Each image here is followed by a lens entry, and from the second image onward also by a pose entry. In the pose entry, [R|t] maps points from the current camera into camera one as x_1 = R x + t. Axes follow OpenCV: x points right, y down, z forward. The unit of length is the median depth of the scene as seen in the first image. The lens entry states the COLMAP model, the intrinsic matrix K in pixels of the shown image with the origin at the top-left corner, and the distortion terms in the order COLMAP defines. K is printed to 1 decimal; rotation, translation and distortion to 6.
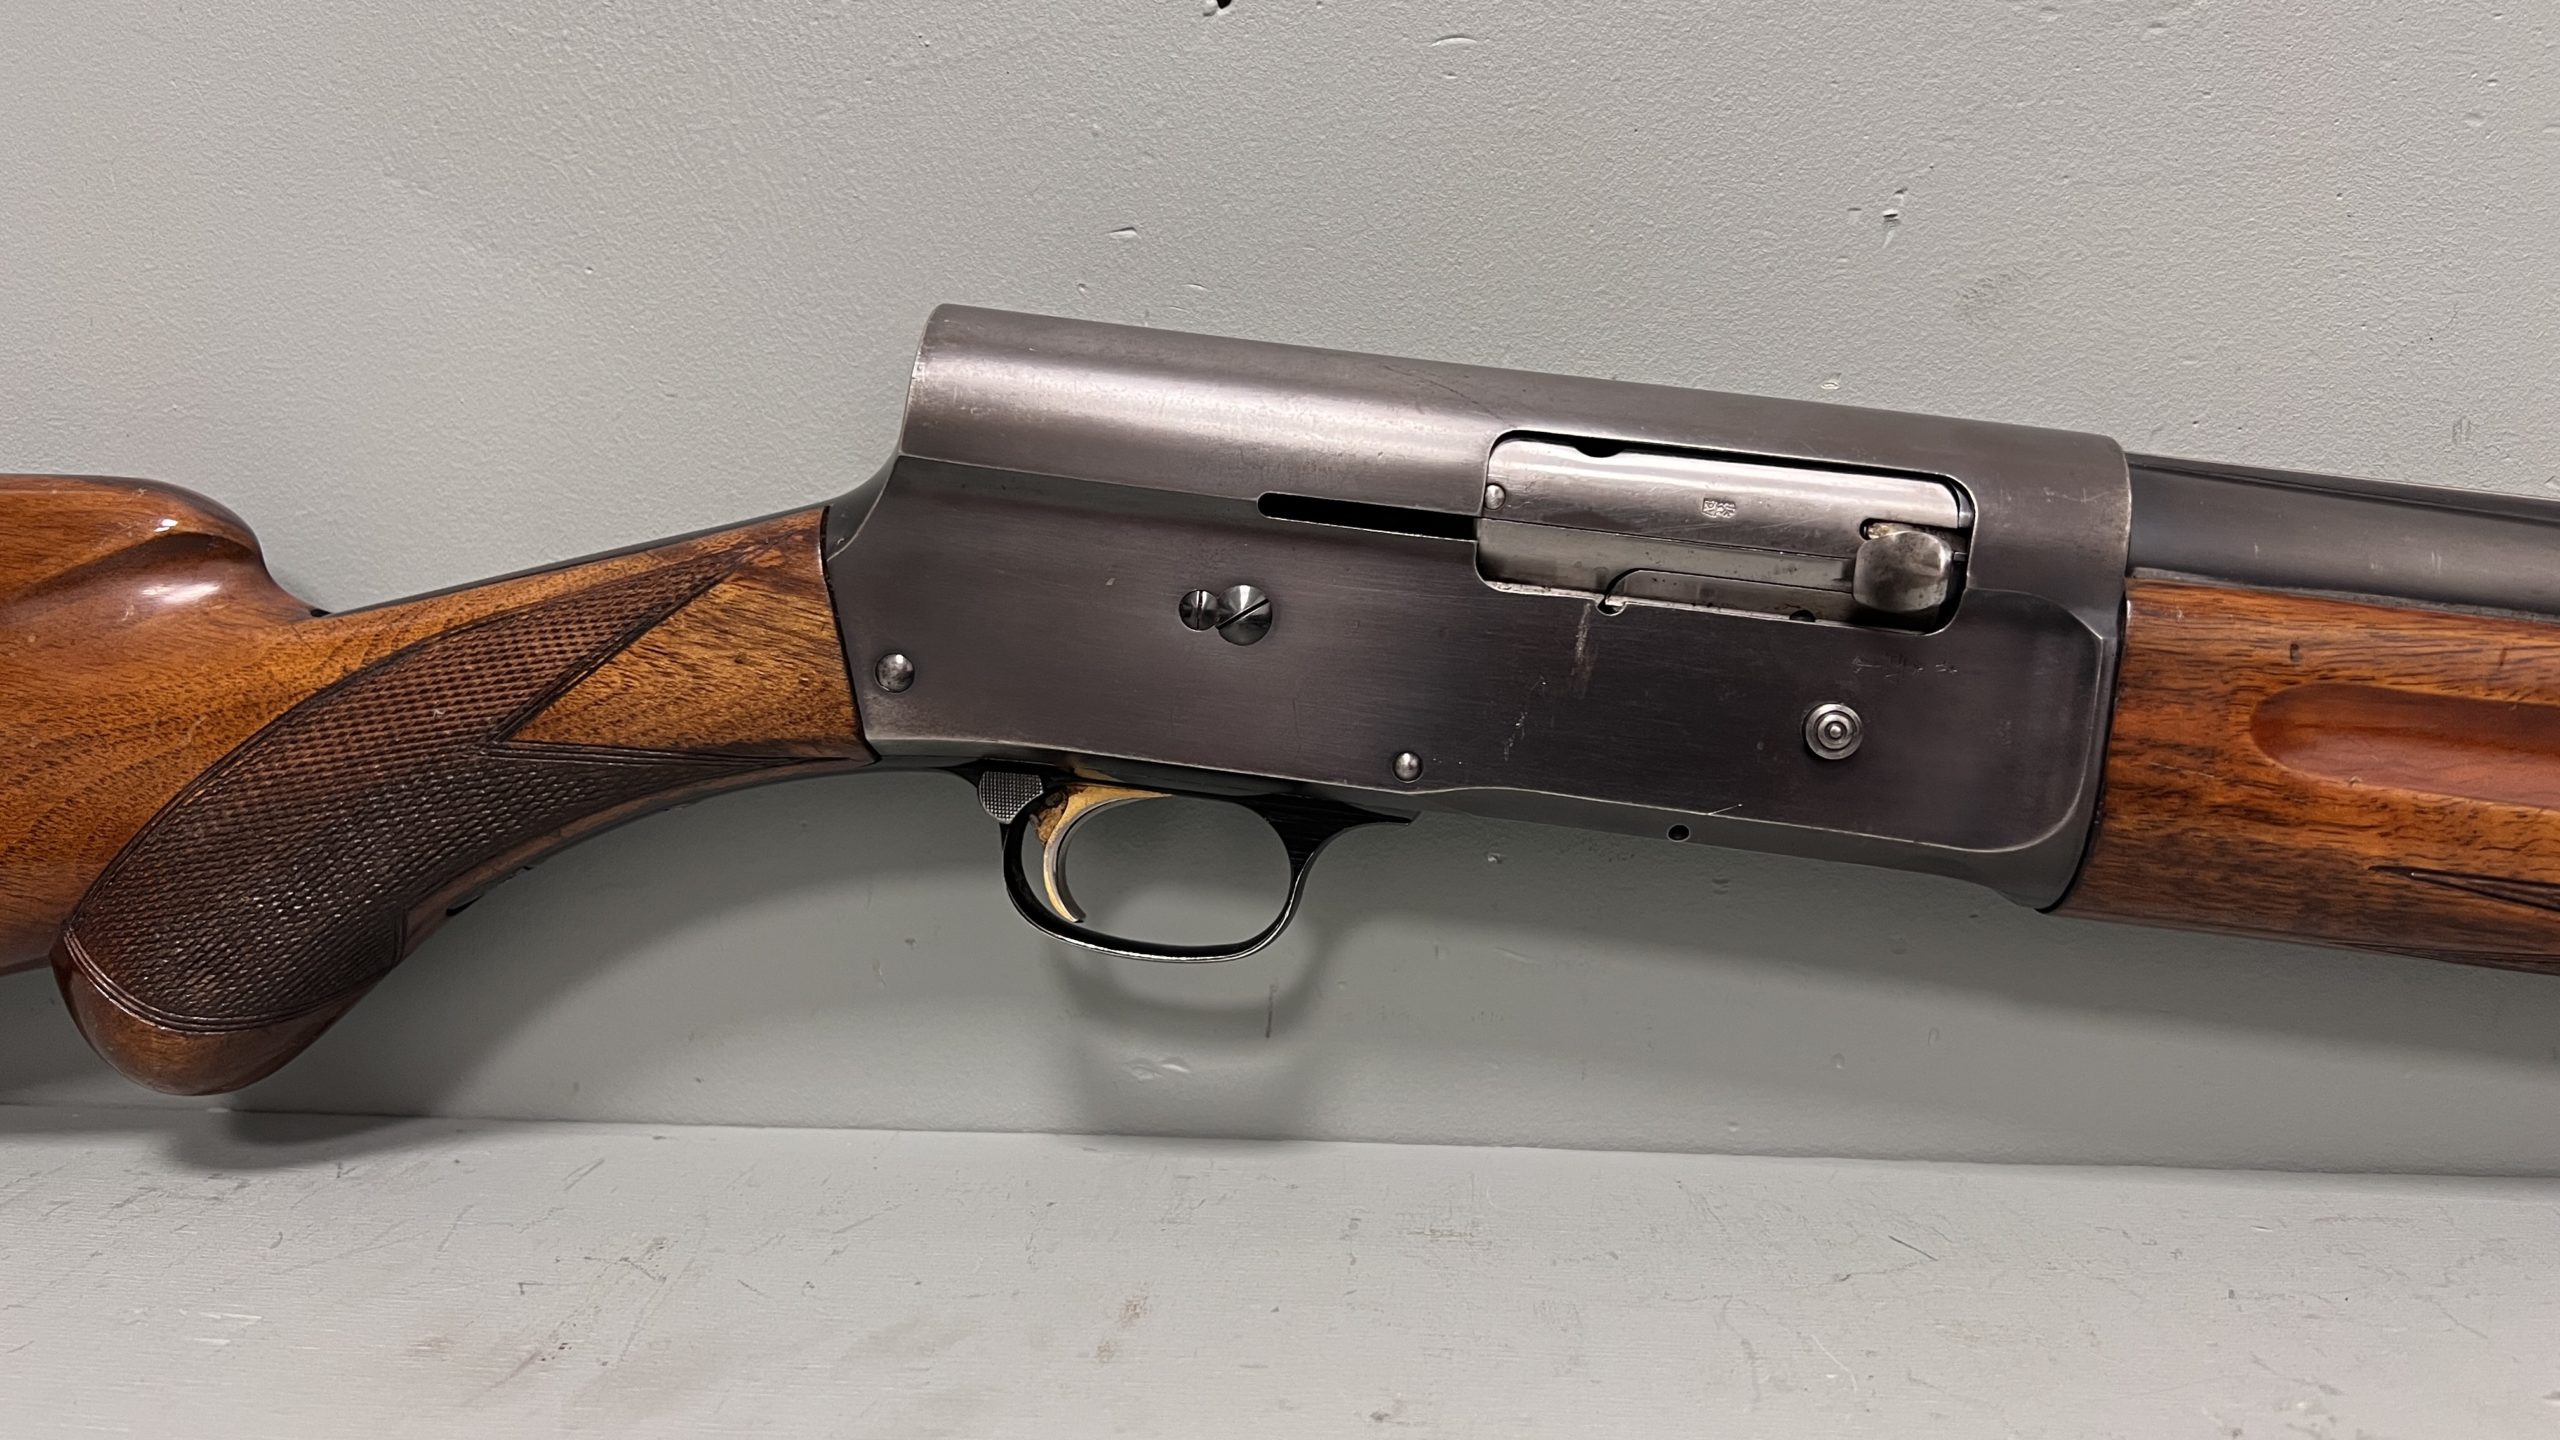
lens RADIAL K [[1891.7, 0, 1271.3], [0, 1891.7, 725.3], [0, 0, 1]] dist [0.031121, -0.061030]
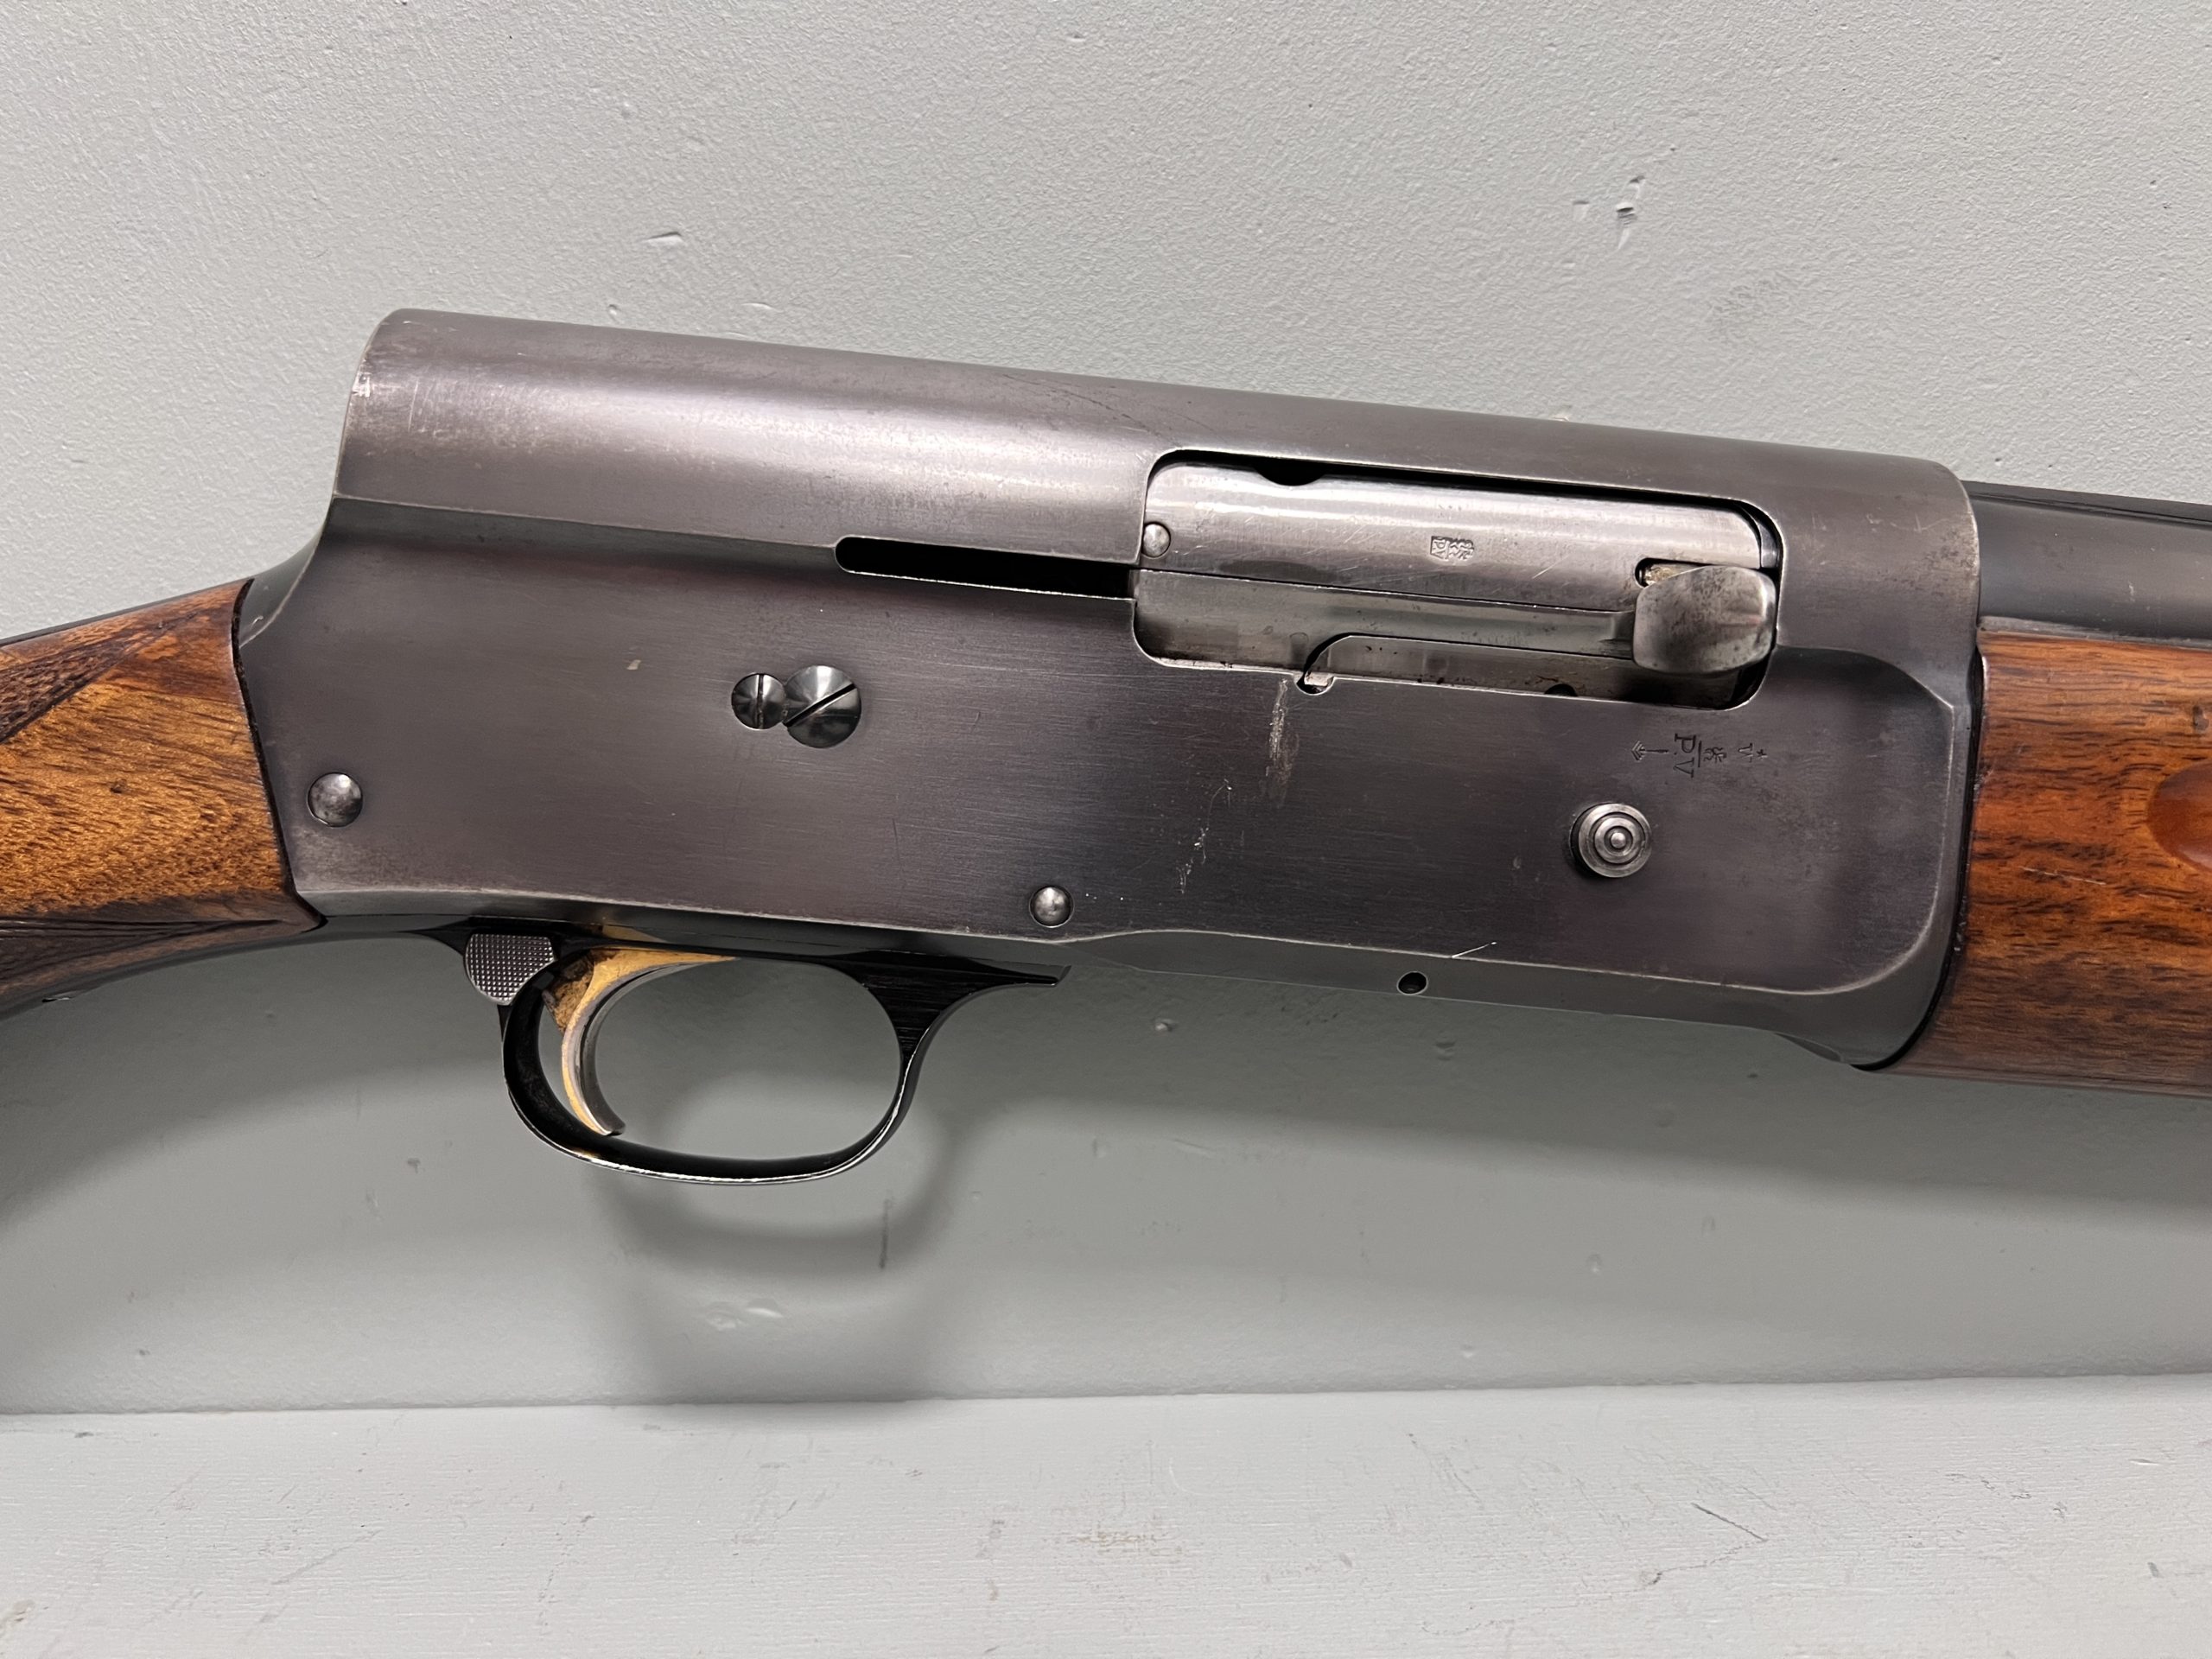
lens RADIAL K [[1667.3, 0, 1075.4], [0, 1667.3, 838.9], [0, 0, 1]] dist [0.006001, -0.024891]
pose [[0.995689, -0.026754, 0.088811, 0.024021], [0.030767, 0.998552, -0.044126, 0.023563], [-0.087502, 0.046668, 0.995071, 0.338413]]
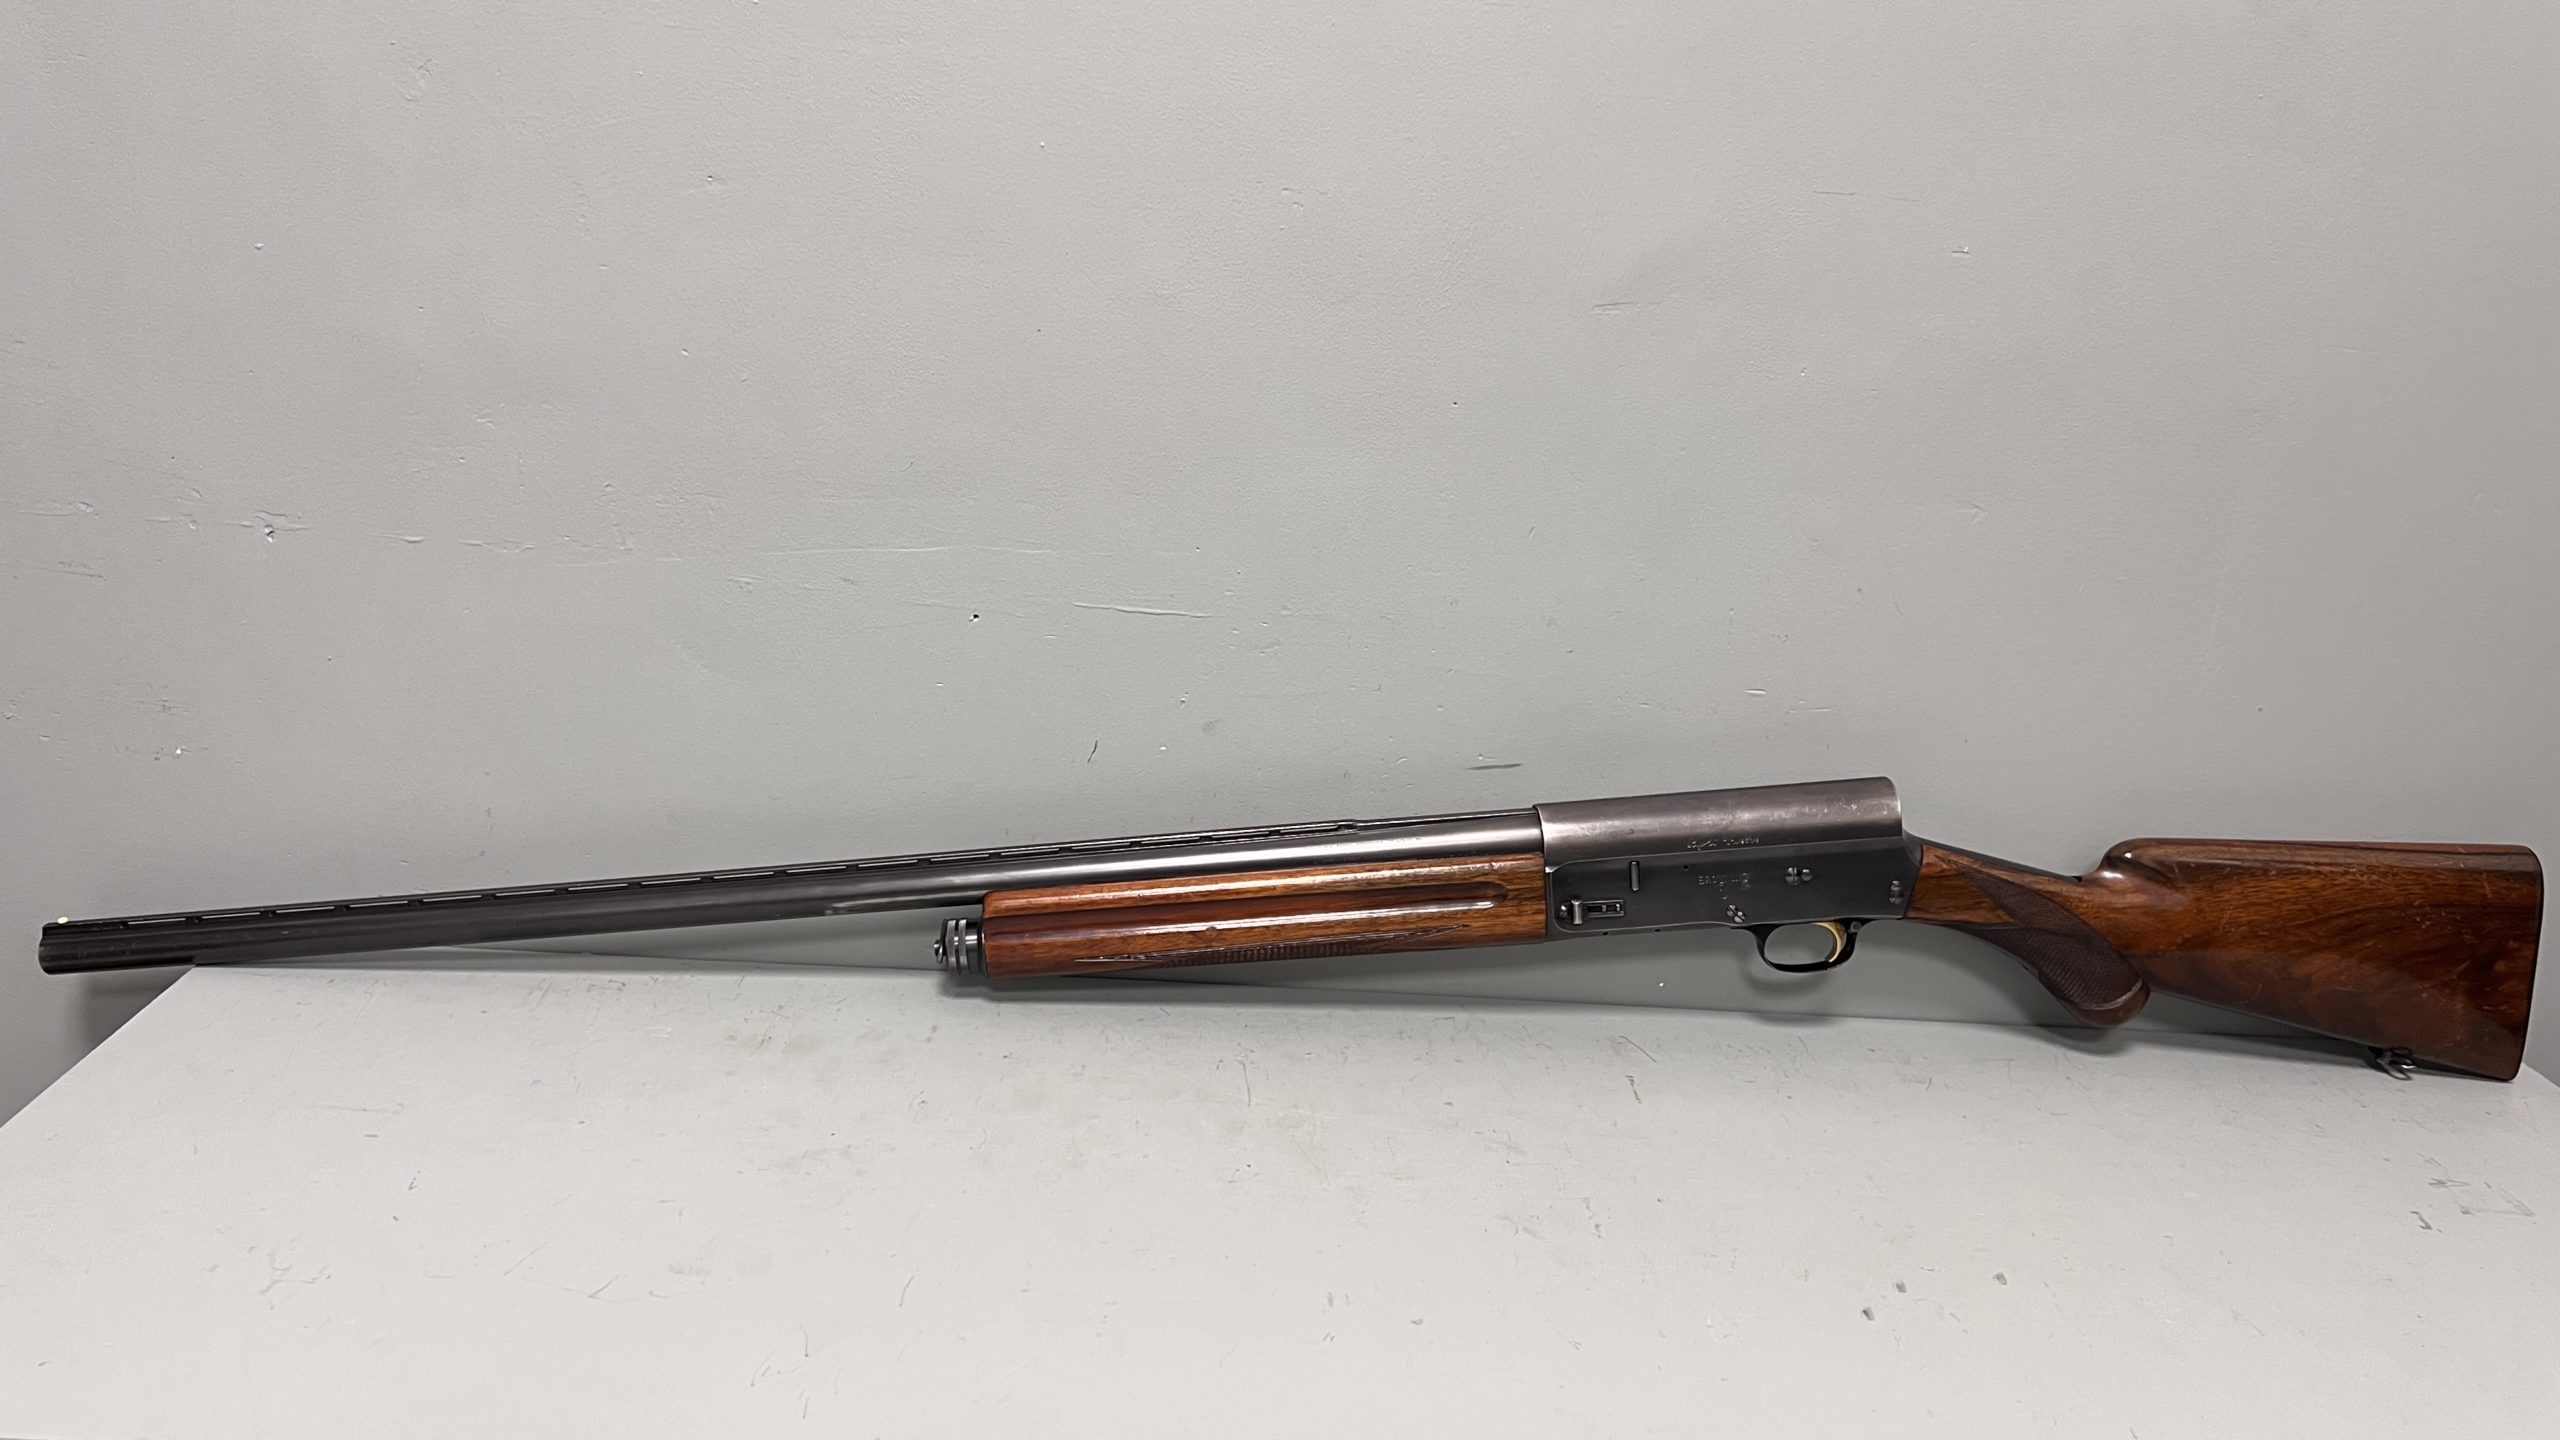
lens RADIAL K [[1891.7, 0, 1268.7], [0, 1891.7, 710.0], [0, 0, 1]] dist [0.031121, -0.061030]
pose [[0.982275, 0.040681, 0.182977, -0.118446], [-0.066662, 0.988163, 0.138166, -0.723632], [-0.175190, -0.147915, 0.973360, -2.201864]]
